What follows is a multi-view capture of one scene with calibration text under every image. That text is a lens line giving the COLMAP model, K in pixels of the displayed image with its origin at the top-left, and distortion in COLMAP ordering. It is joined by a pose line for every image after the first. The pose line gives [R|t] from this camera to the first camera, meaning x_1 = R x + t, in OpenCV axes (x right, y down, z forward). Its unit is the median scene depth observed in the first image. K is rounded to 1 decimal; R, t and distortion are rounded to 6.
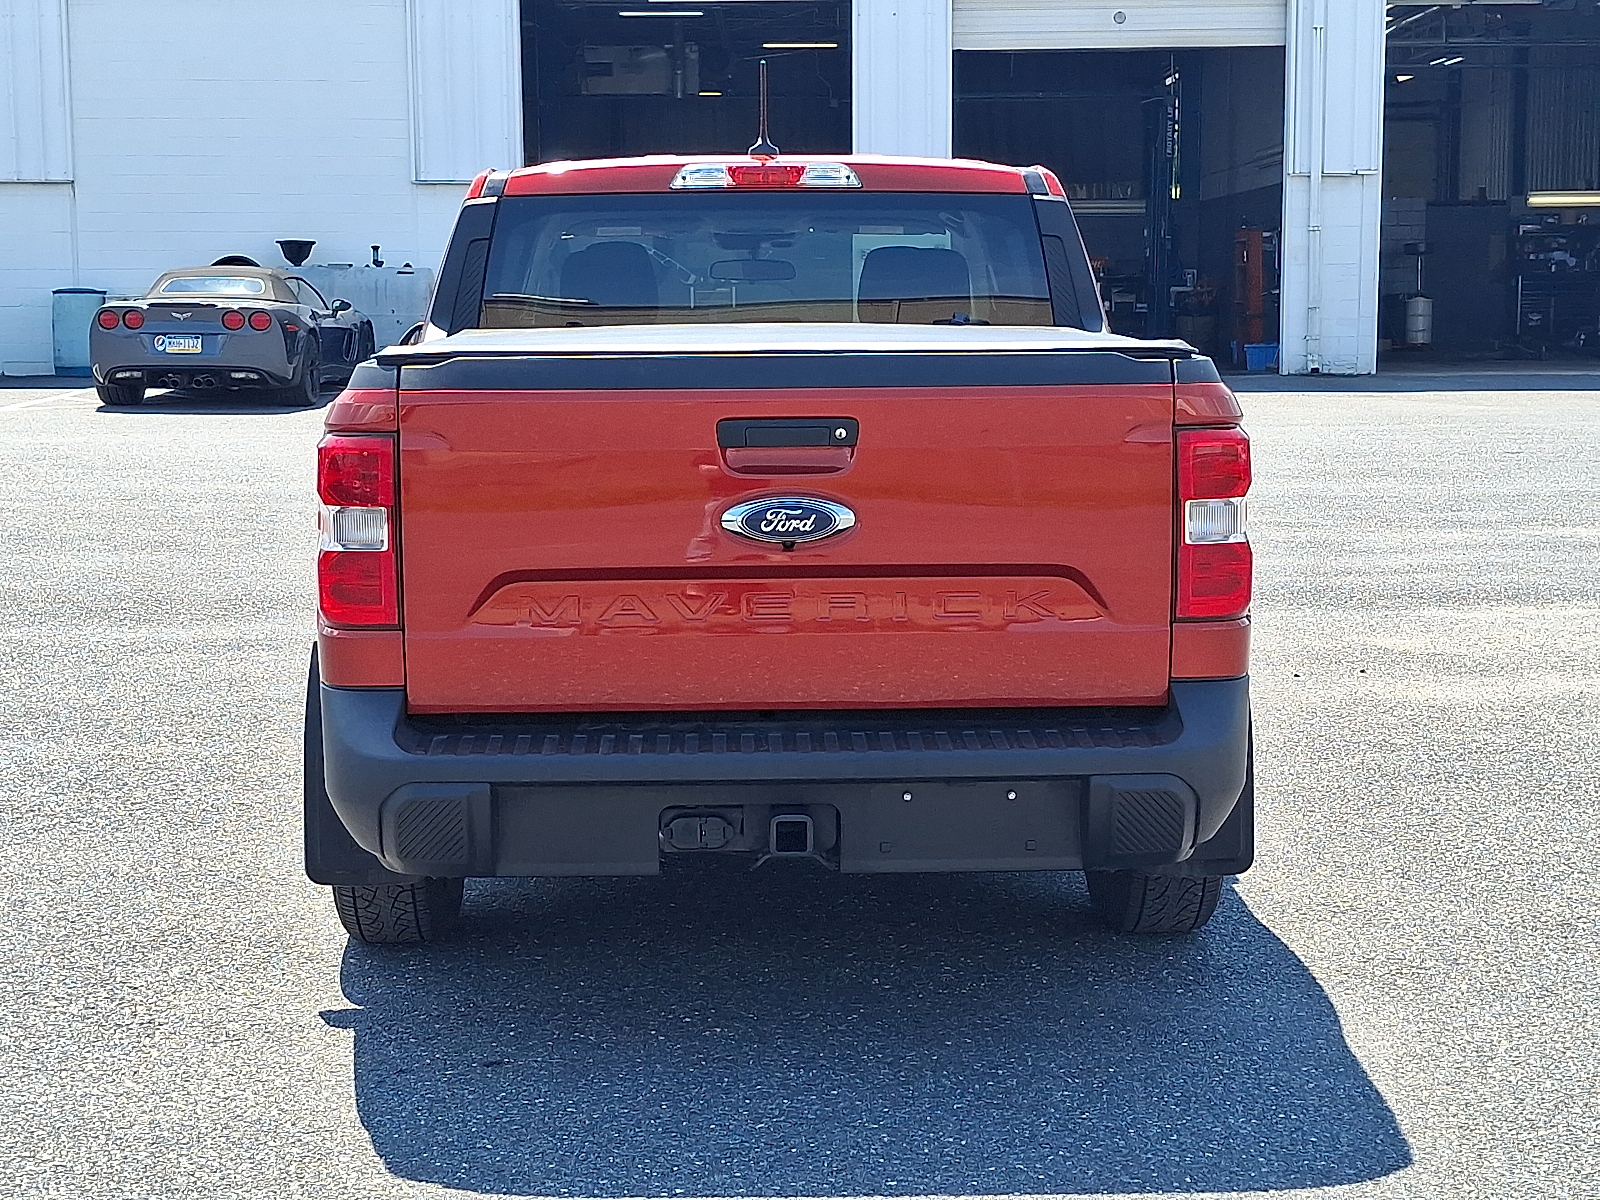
lens RADIAL K [[2786.6, 0, 800.0], [0, 2786.6, 600.0], [0, 0, 1]] dist [0.201573, -0.147459]
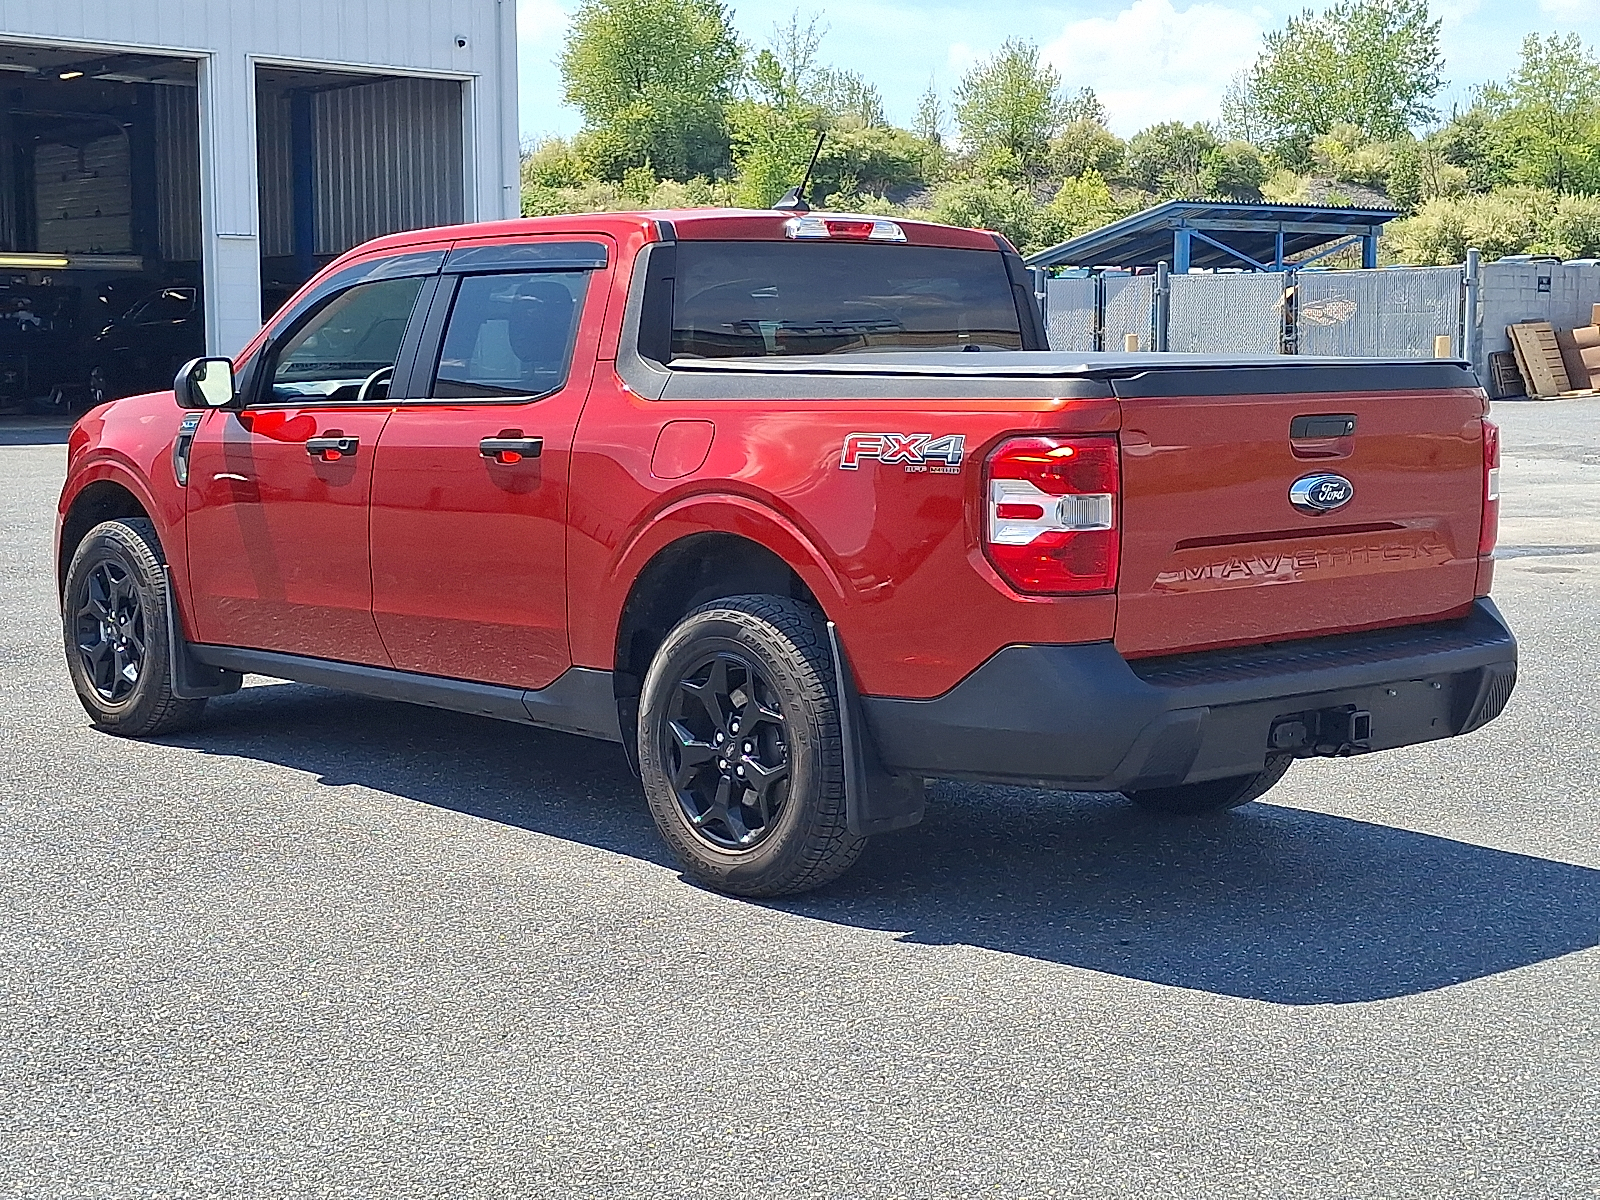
lens RADIAL K [[2786.6, 0, 800.0], [0, 2786.6, 600.0], [0, 0, 1]] dist [0.201573, -0.147459]
pose [[0.736128, -0.058606, 0.674300, -1.074309], [0.074693, 0.997193, 0.005128, -0.002961], [-0.672708, 0.046590, 0.738439, 0.185254]]
